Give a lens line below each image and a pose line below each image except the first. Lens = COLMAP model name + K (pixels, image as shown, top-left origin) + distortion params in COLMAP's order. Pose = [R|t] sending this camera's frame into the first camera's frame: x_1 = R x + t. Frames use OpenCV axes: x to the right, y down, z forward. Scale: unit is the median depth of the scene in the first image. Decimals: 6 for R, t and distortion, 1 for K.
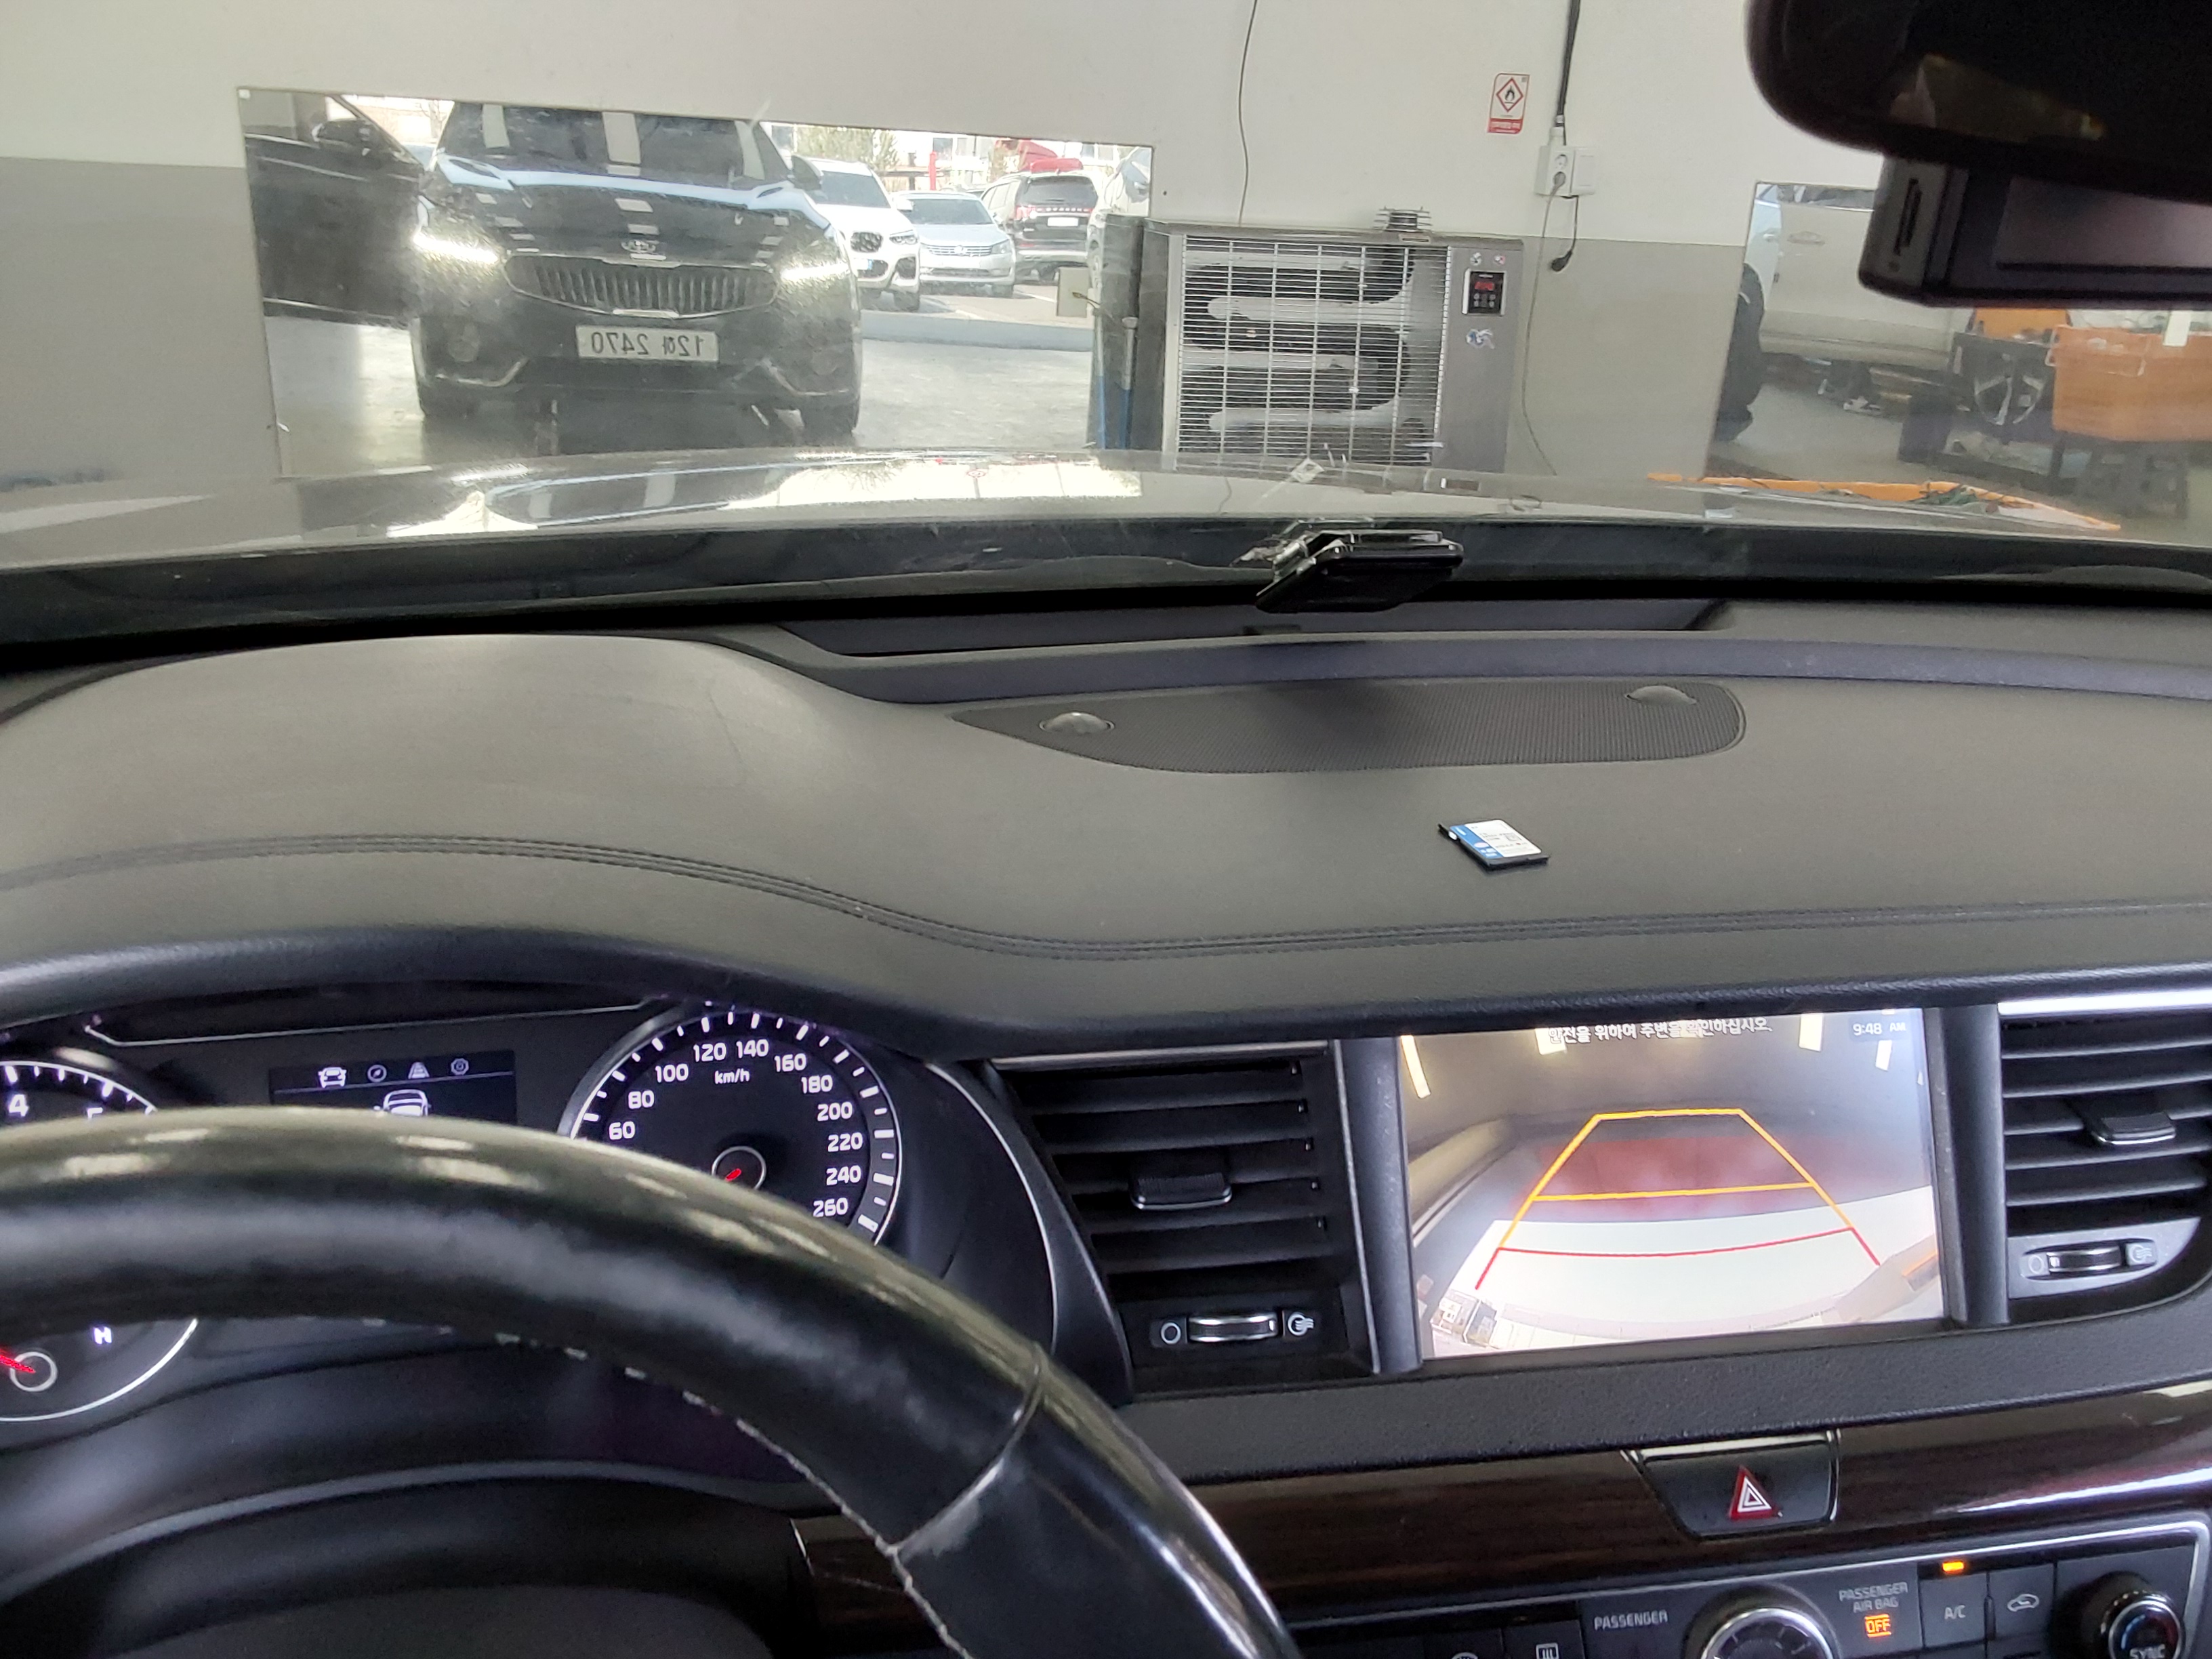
lens RADIAL K [[1894.2, 0, 1059.4], [0, 1894.2, 880.9], [0, 0, 1]] dist [0.137273, -0.098298]
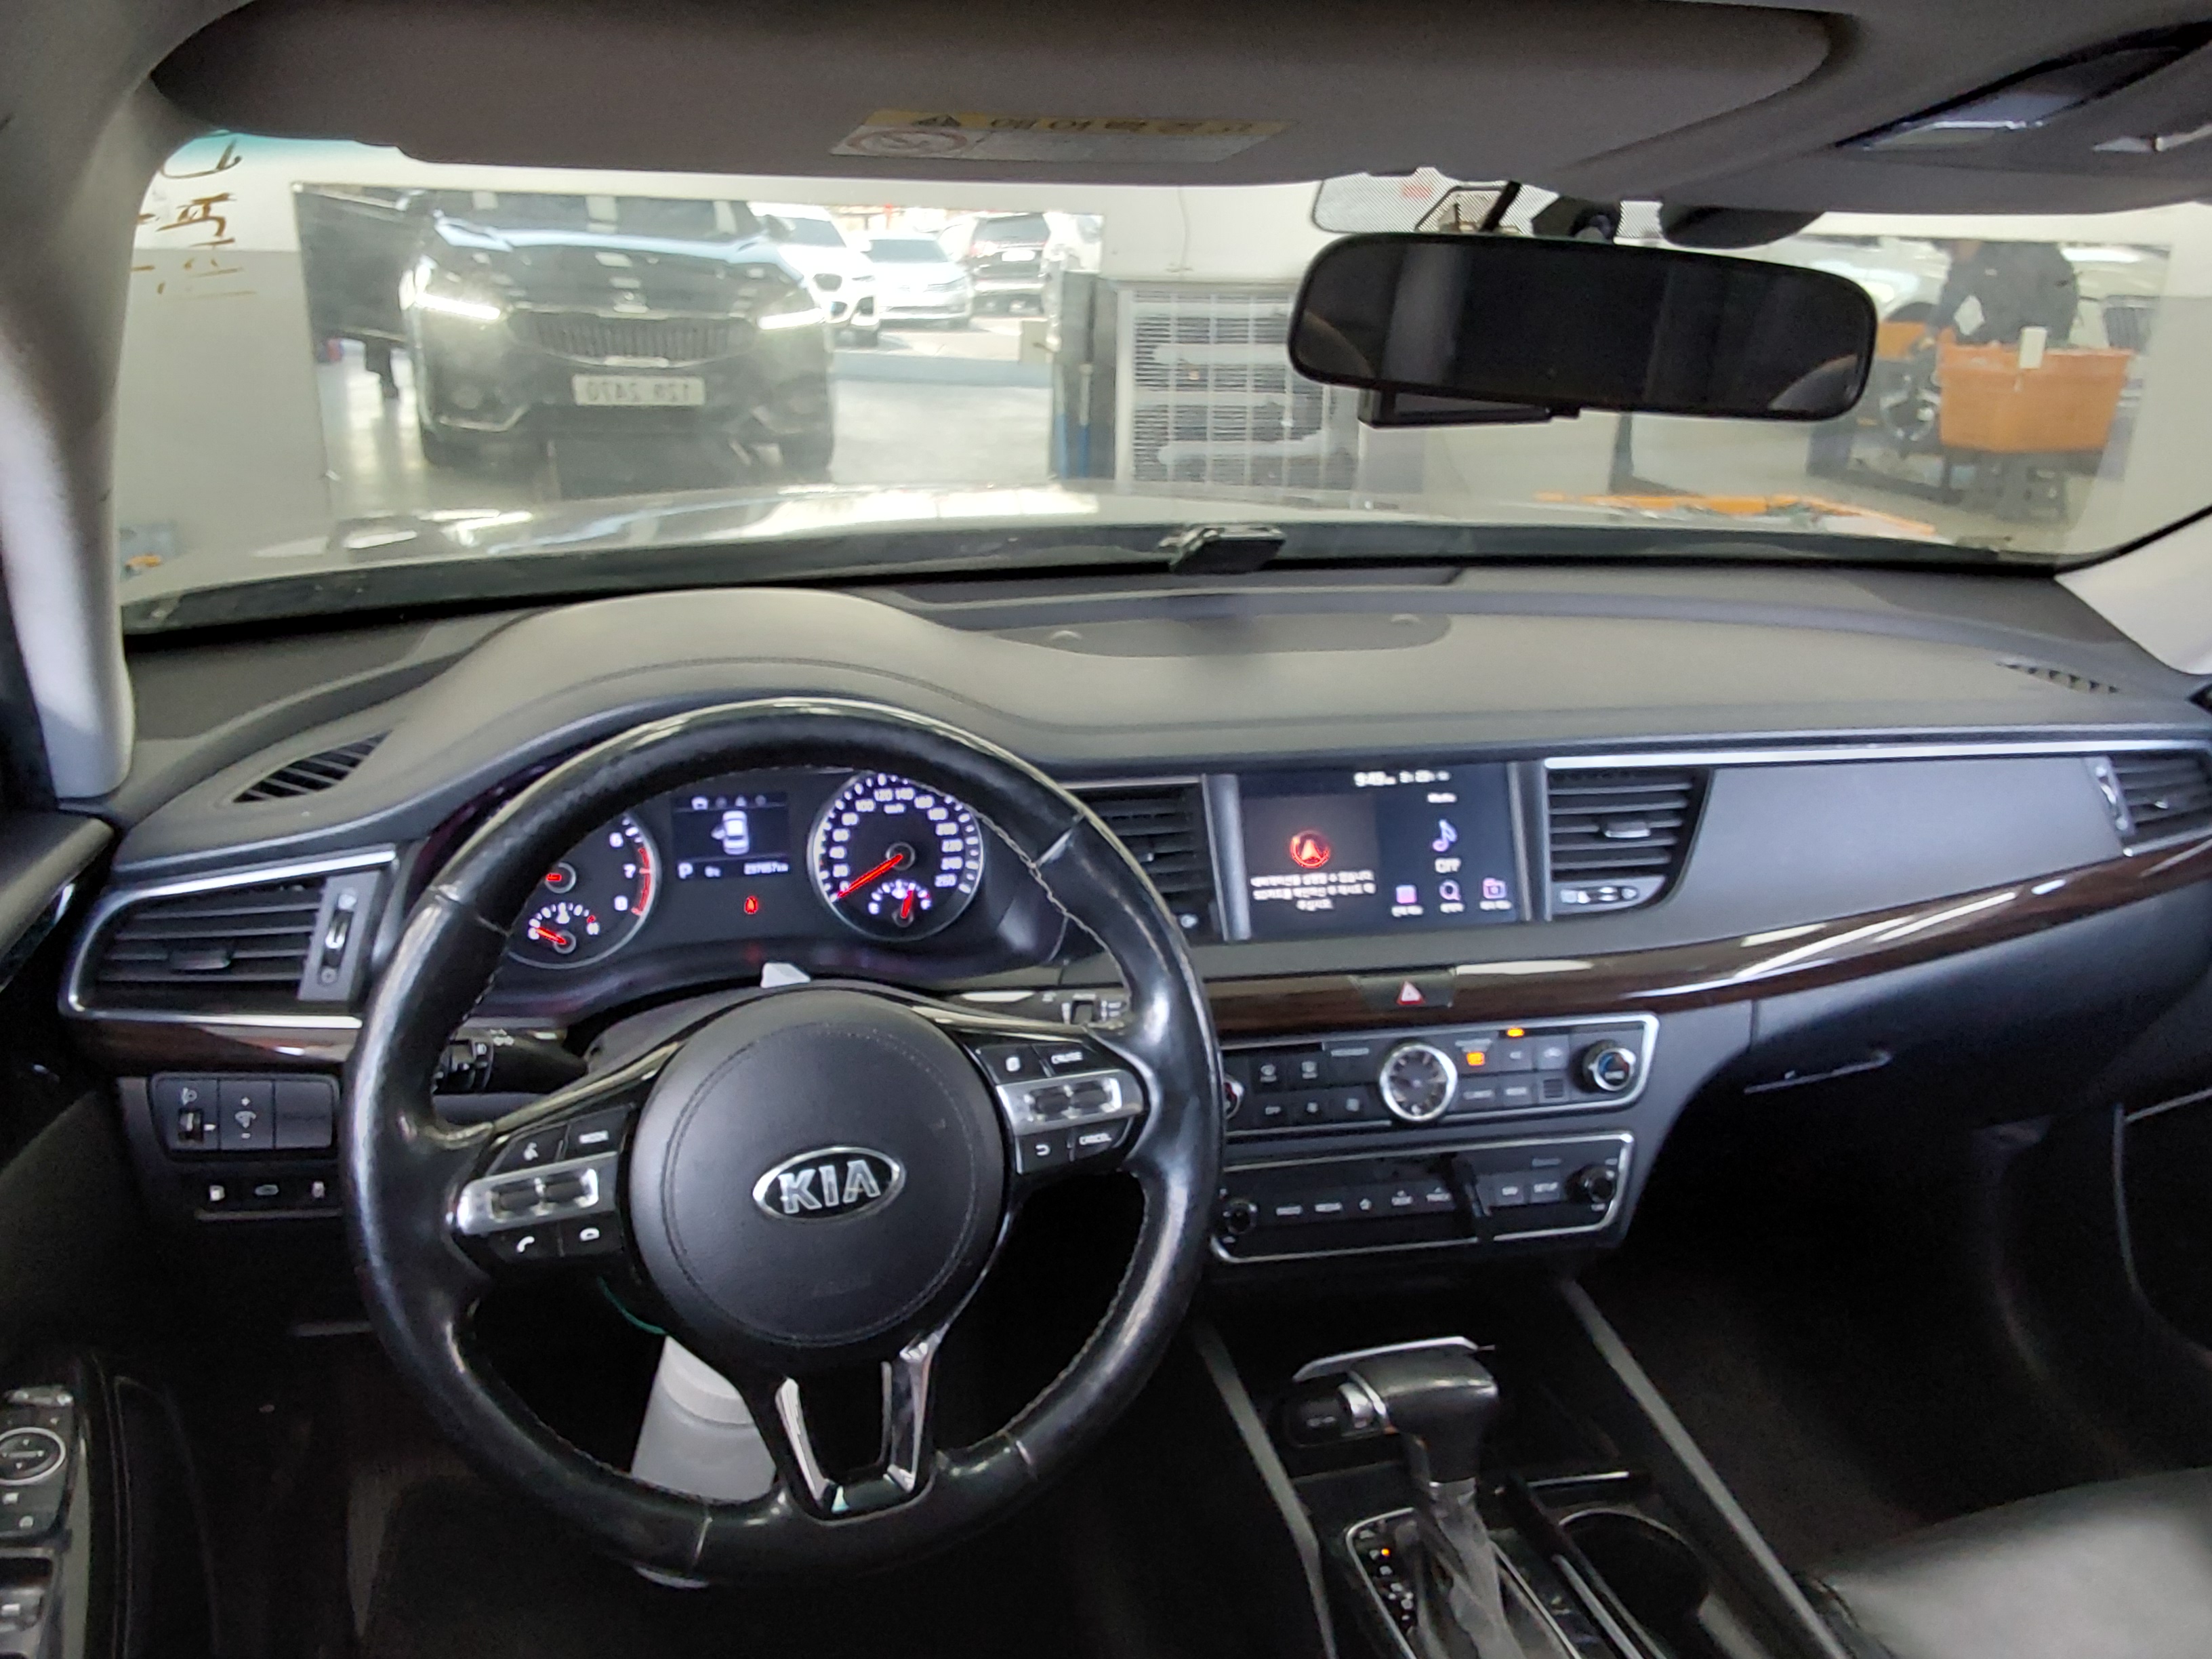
lens RADIAL K [[1894.2, 0, 1066.5], [0, 1894.2, 868.6], [0, 0, 1]] dist [0.137273, -0.098298]
pose [[0.999490, -0.024562, 0.020389, -0.004599], [0.024978, 0.999479, -0.020453, 0.024940], [-0.019876, 0.020952, 0.999583, -0.111801]]
